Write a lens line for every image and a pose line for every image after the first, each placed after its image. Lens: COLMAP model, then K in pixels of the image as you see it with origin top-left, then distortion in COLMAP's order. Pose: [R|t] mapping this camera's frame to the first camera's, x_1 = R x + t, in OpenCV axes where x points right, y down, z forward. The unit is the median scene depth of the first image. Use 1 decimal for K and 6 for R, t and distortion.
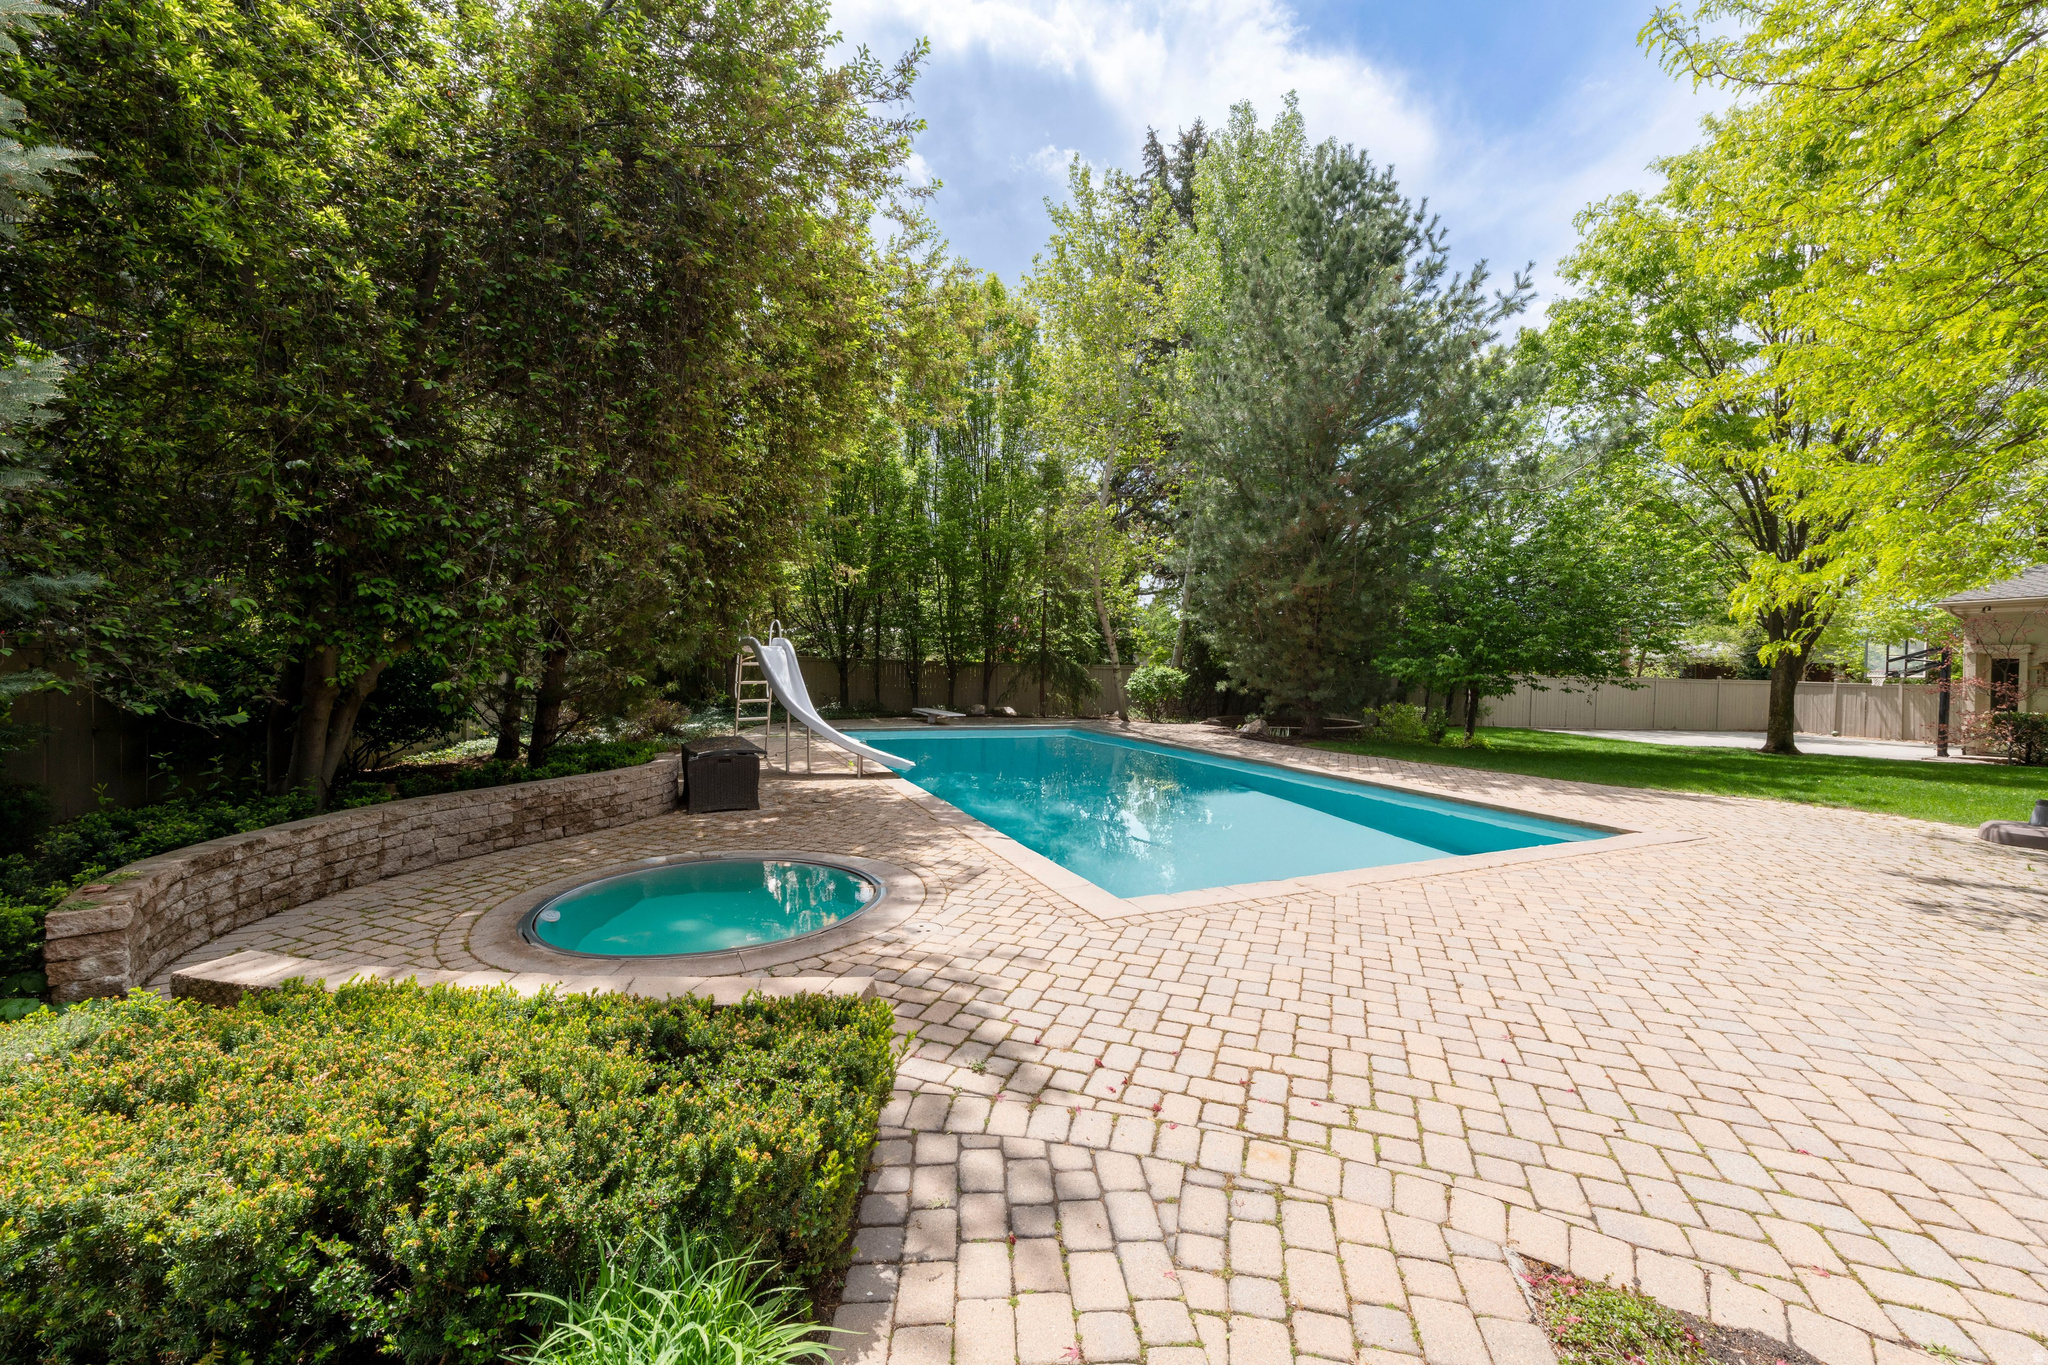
lens RADIAL K [[780.8, 0, 1024.0], [0, 780.8, 682.5], [0, 0, 1]] dist [0.000607, 0.000089]
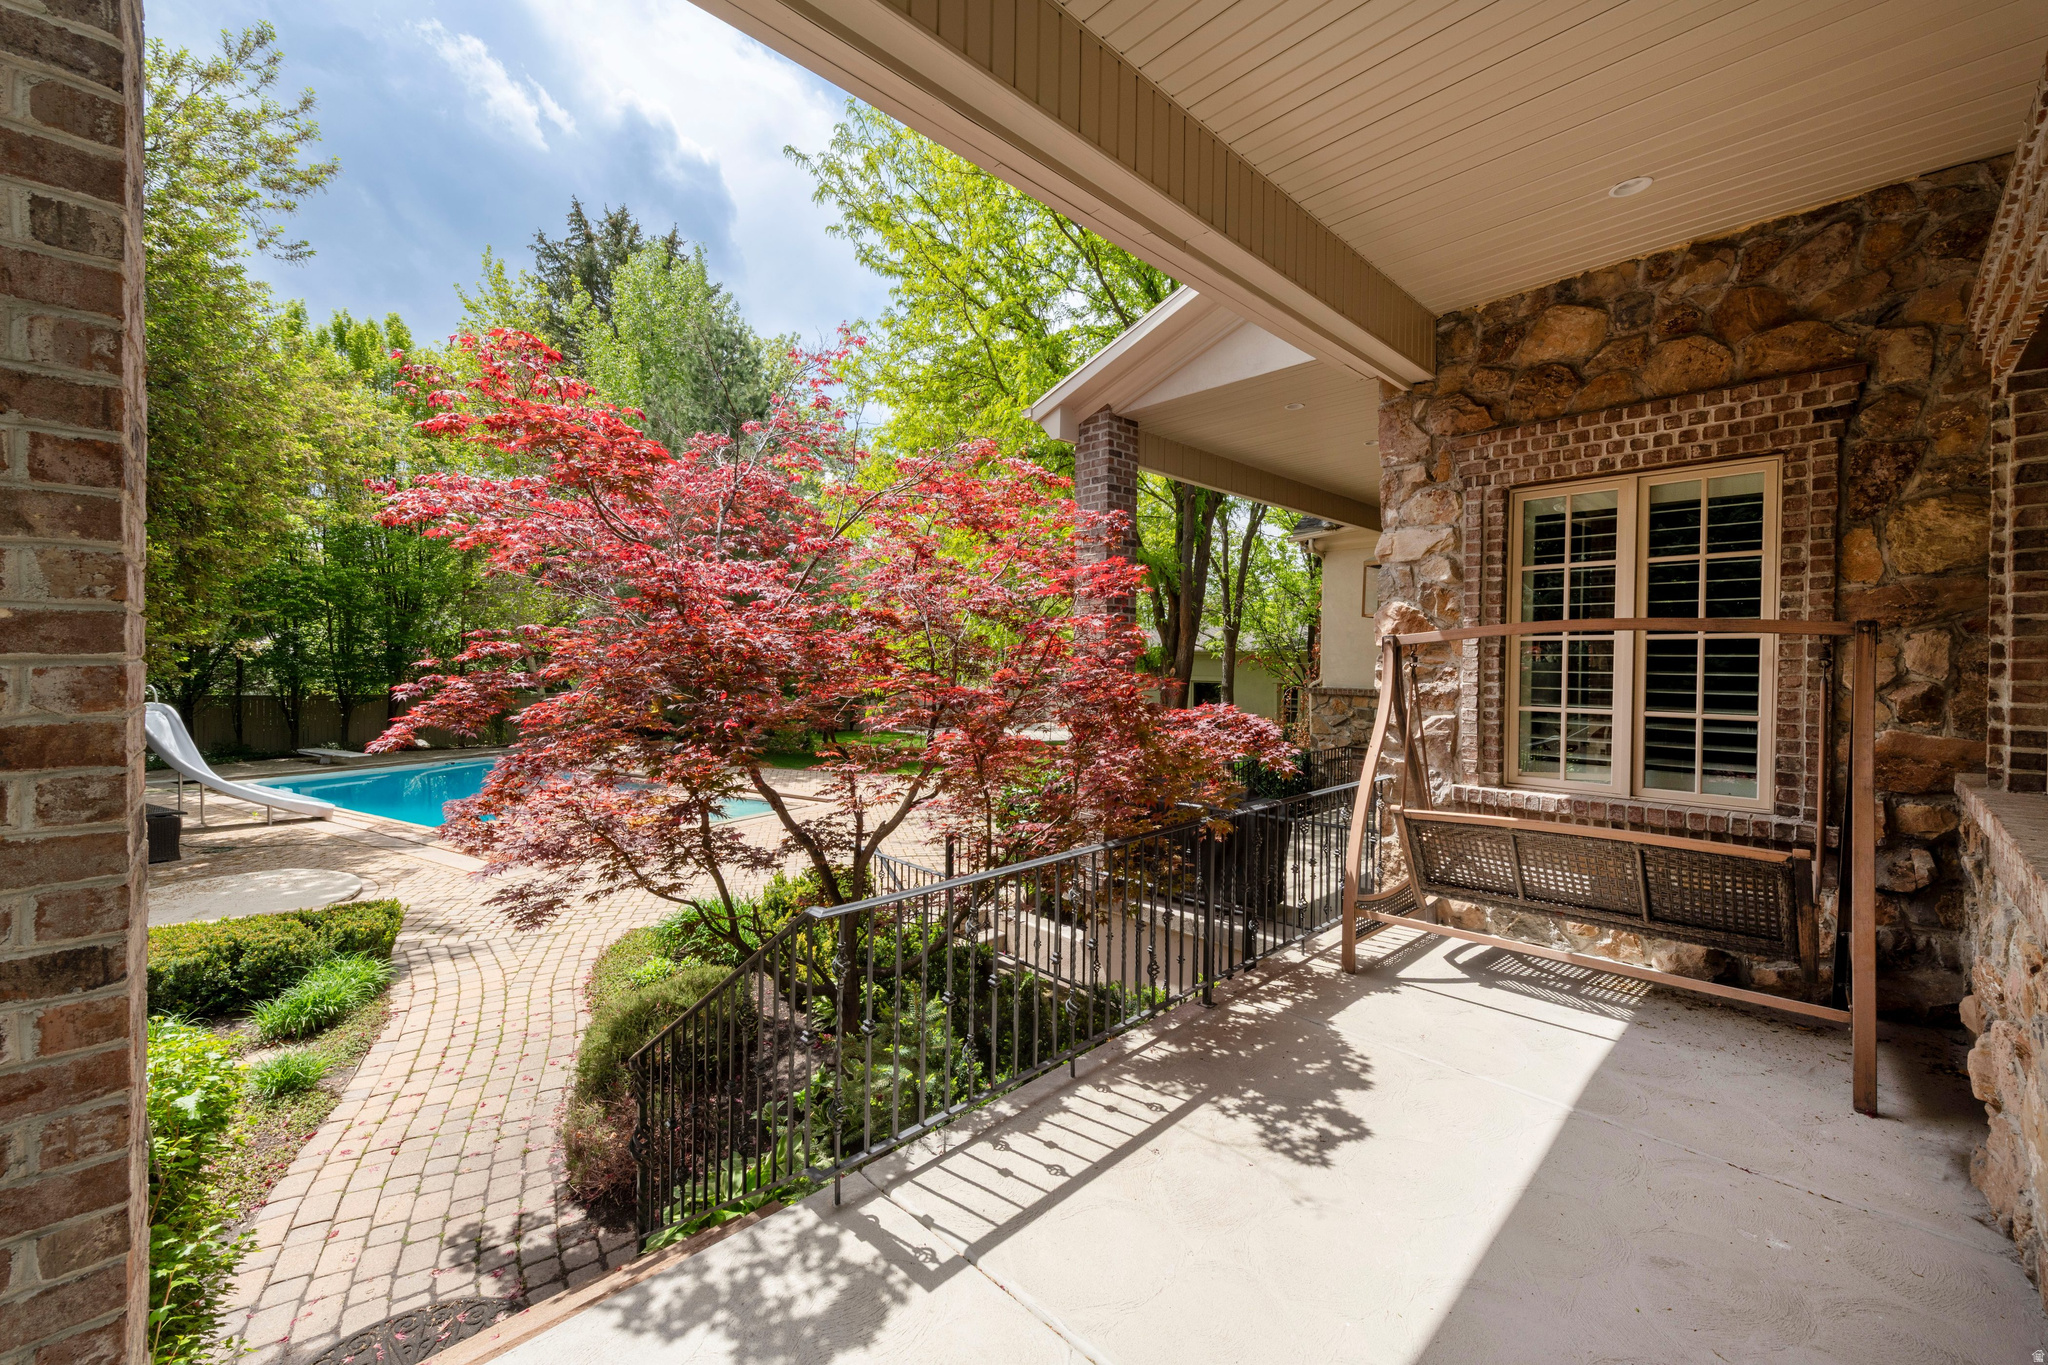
lens RADIAL K [[780.8, 0, 1024.0], [0, 780.8, 682.5], [0, 0, 1]] dist [0.000607, 0.000089]
pose [[0.796754, -0.012409, 0.604176, -0.010495], [0.012585, 0.999913, 0.003940, -0.057078], [-0.604172, 0.004465, 0.796841, -0.429908]]
